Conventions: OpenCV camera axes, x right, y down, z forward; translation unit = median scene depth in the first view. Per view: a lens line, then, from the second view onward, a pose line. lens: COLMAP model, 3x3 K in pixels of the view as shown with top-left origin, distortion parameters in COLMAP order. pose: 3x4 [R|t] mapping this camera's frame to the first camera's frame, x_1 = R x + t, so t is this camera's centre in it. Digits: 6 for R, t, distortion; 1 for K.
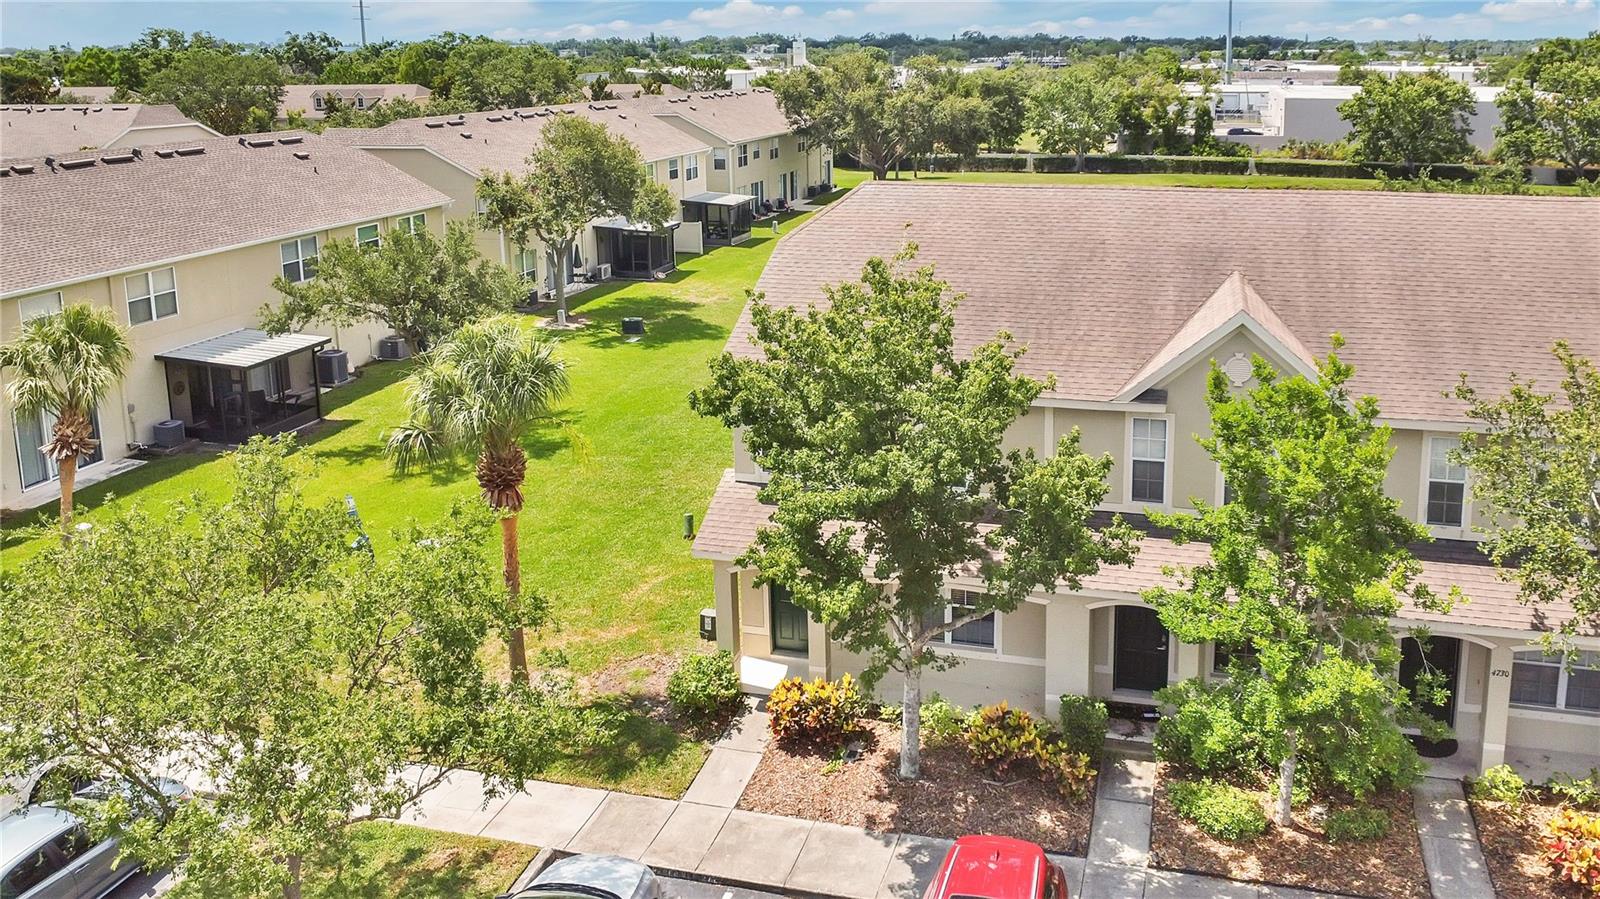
lens RADIAL K [[1336.1, 0, 909.1], [0, 1336.1, 281.5], [0, 0, 1]] dist [-0.004699, -0.012825]
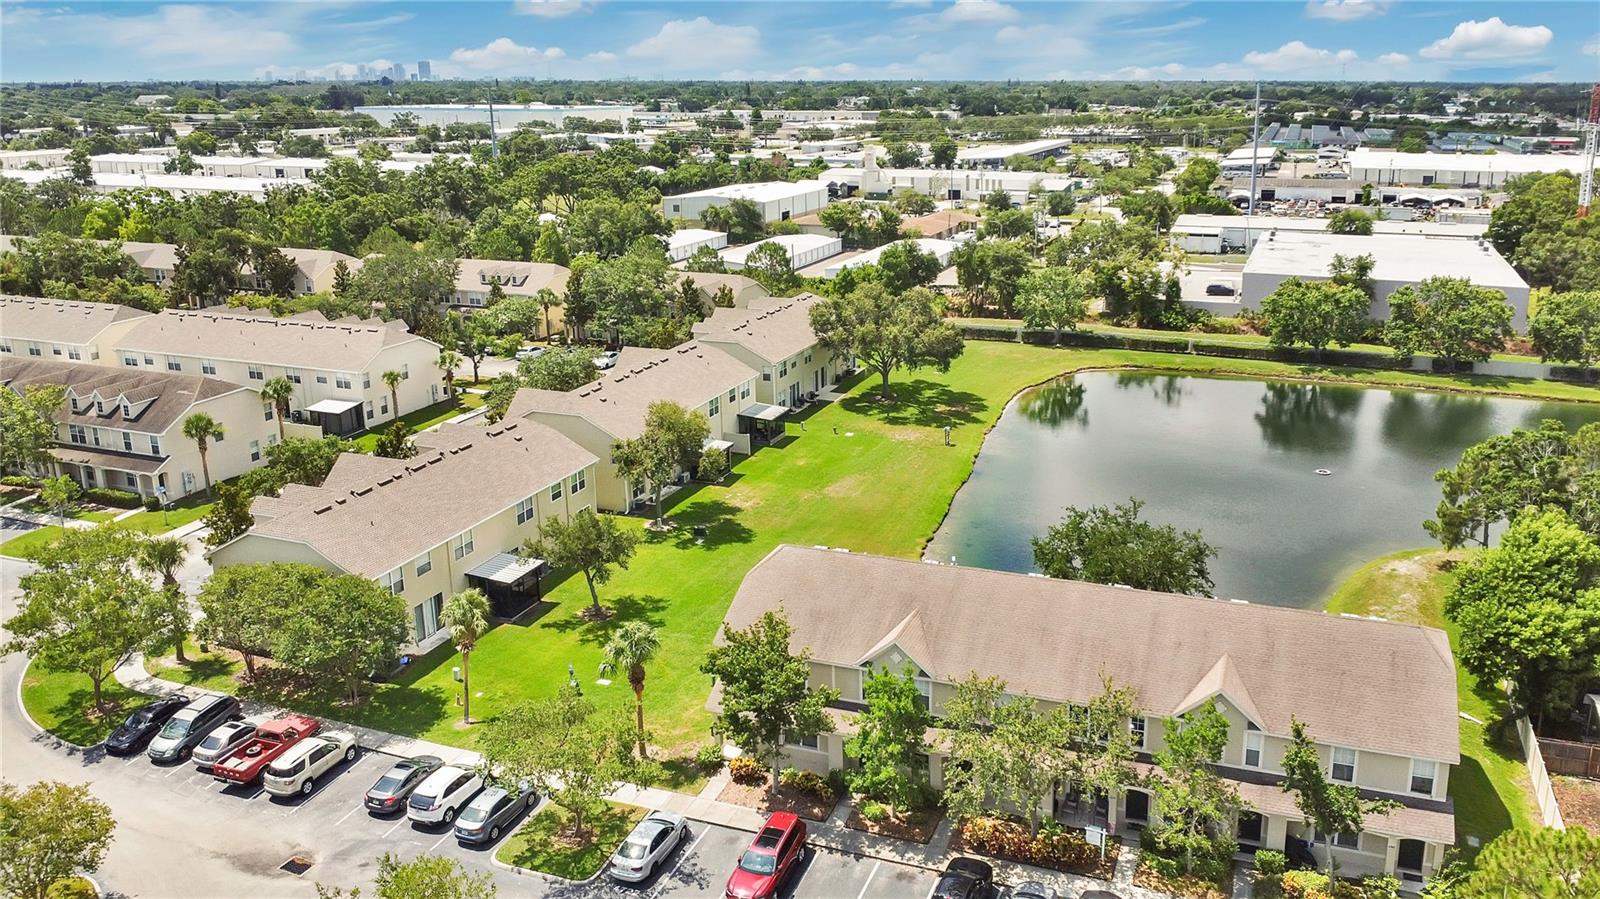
lens RADIAL K [[1416.9, 0, 829.9], [0, 1416.9, 405.4], [0, 0, 1]] dist [-0.017937, -0.010843]
pose [[0.990464, 0.024095, -0.135650, 0.204040], [-0.012156, 0.996032, 0.088161, -0.292814], [0.137236, -0.085672, 0.986827, -0.767816]]
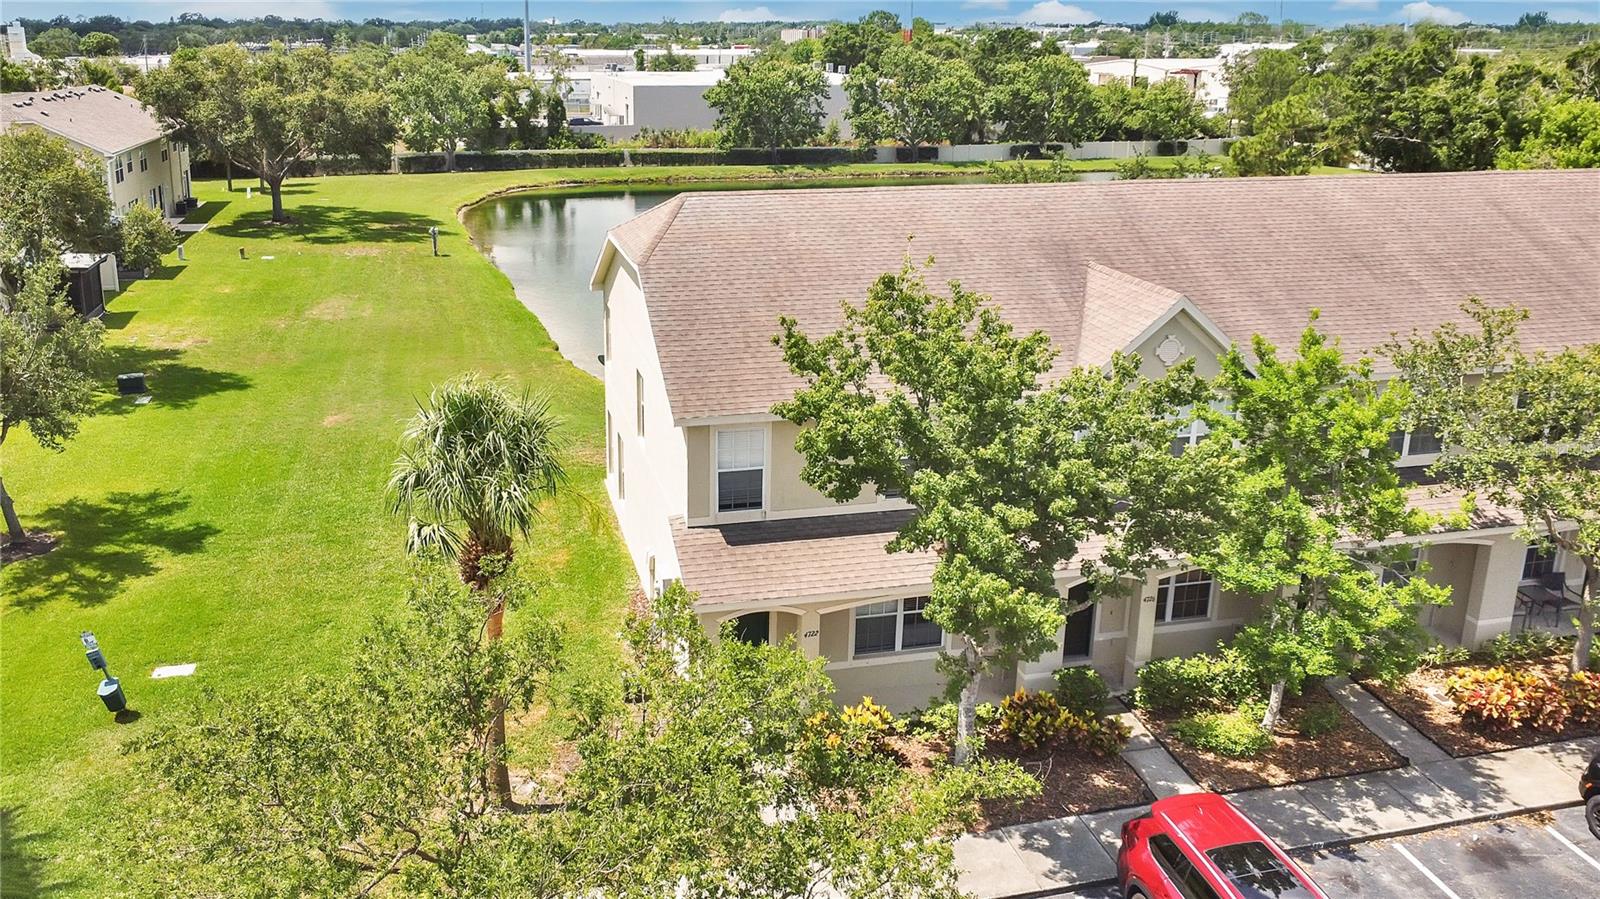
lens RADIAL K [[1337.0, 0, 800.0], [0, 1337.0, 509.3], [0, 0, 1]] dist [-0.039854, 0.000554]
pose [[0.885548, -0.154769, 0.438007, -0.212051], [0.077382, 0.978842, 0.189423, -0.015117], [-0.458057, -0.133850, 0.878788, 0.070146]]
